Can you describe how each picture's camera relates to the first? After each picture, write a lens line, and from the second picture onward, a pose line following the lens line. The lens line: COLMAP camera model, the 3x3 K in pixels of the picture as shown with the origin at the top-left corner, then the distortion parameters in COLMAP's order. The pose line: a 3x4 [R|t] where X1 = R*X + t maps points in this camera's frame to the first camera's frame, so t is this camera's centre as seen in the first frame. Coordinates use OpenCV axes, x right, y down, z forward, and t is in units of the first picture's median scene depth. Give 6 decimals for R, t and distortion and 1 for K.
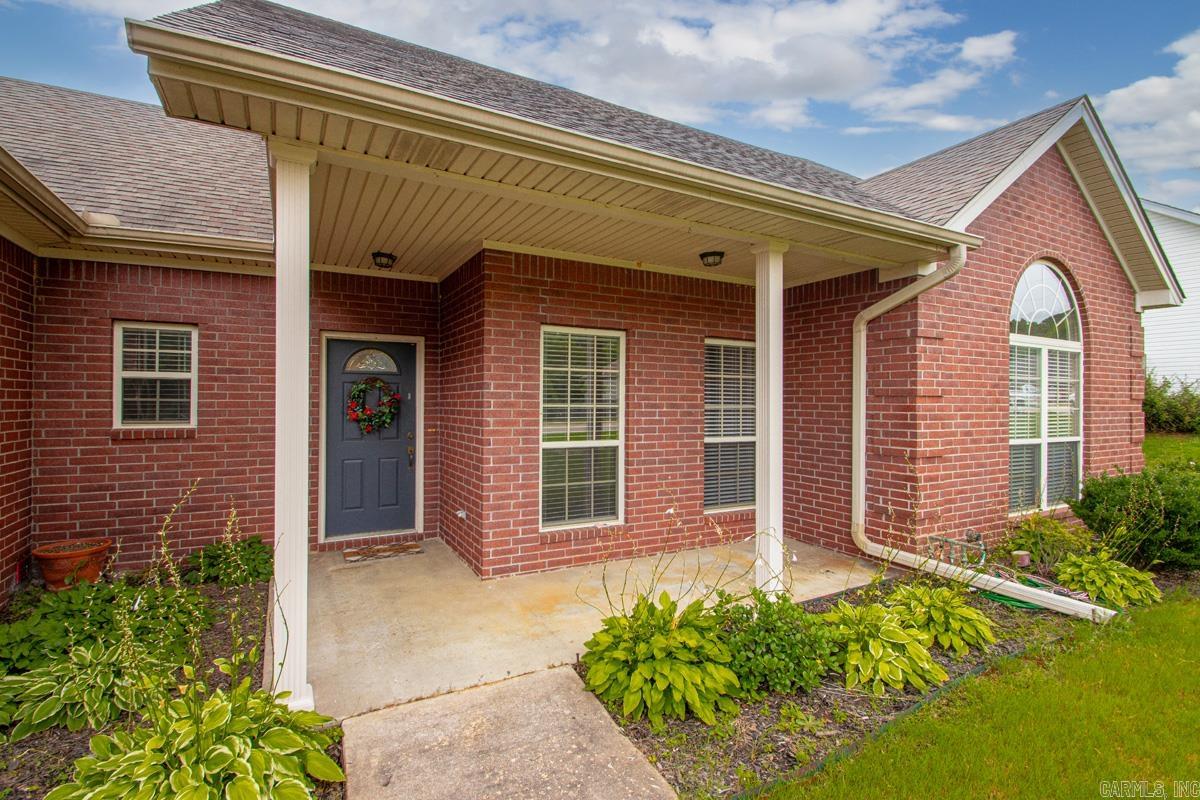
lens RADIAL K [[558.0, 0, 610.0], [0, 558.0, 404.1], [0, 0, 1]] dist [0.006924, -0.010389]
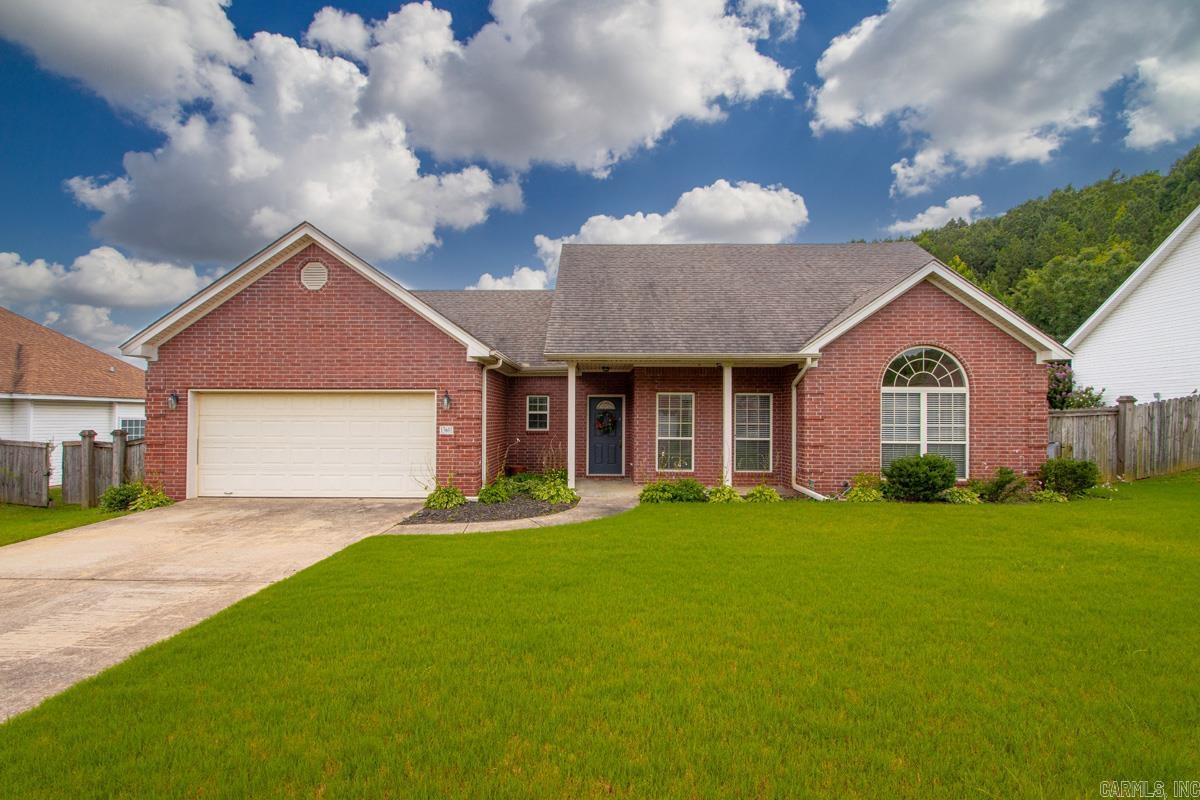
lens RADIAL K [[558.0, 0, 583.2], [0, 558.0, 412.7], [0, 0, 1]] dist [0.006924, -0.010389]
pose [[0.855924, -0.007639, -0.517045, 0.896433], [-0.001157, 0.999860, -0.016687, -0.001788], [0.517100, 0.014881, 0.855796, -1.367739]]
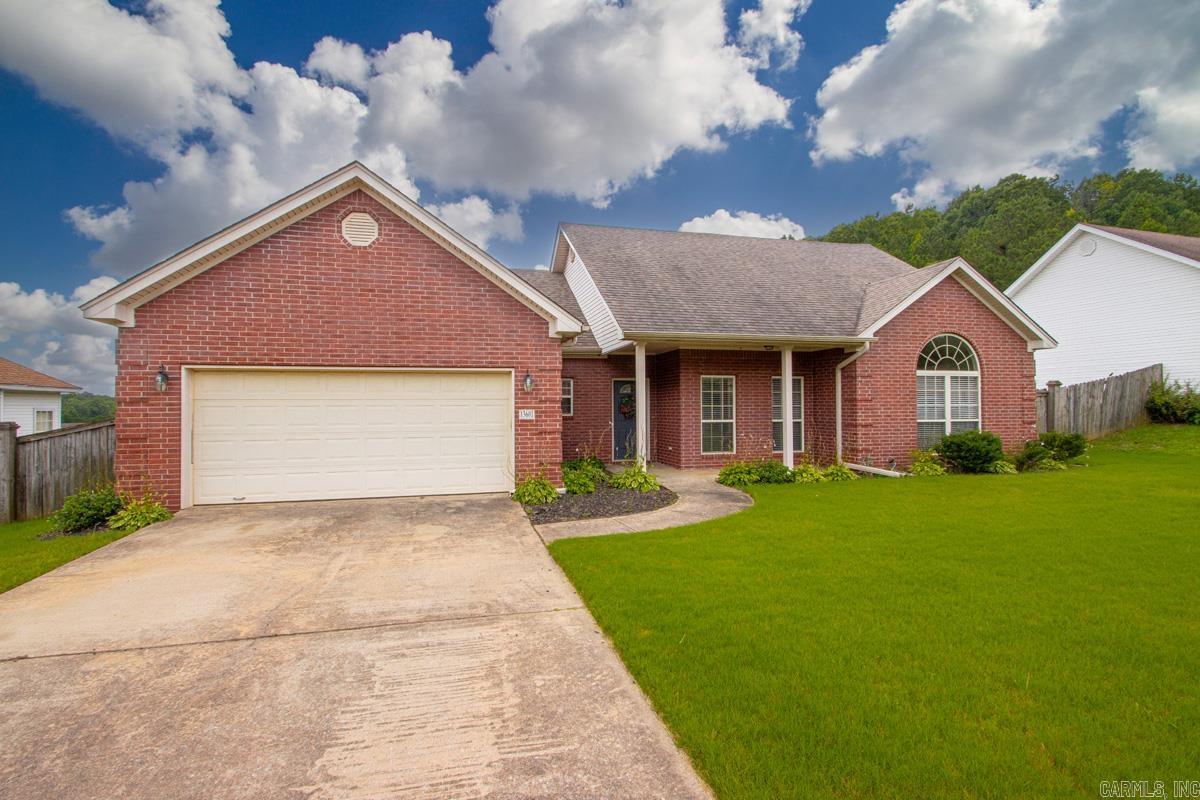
lens RADIAL K [[537.2, 0, 596.1], [0, 537.2, 403.2], [0, 0, 1]] dist [0.003498, -0.000588]
pose [[0.958756, -0.013146, -0.283927, 0.112947], [0.009661, 0.999860, -0.013672, 0.018711], [0.284066, 0.010365, 0.958749, -1.483857]]
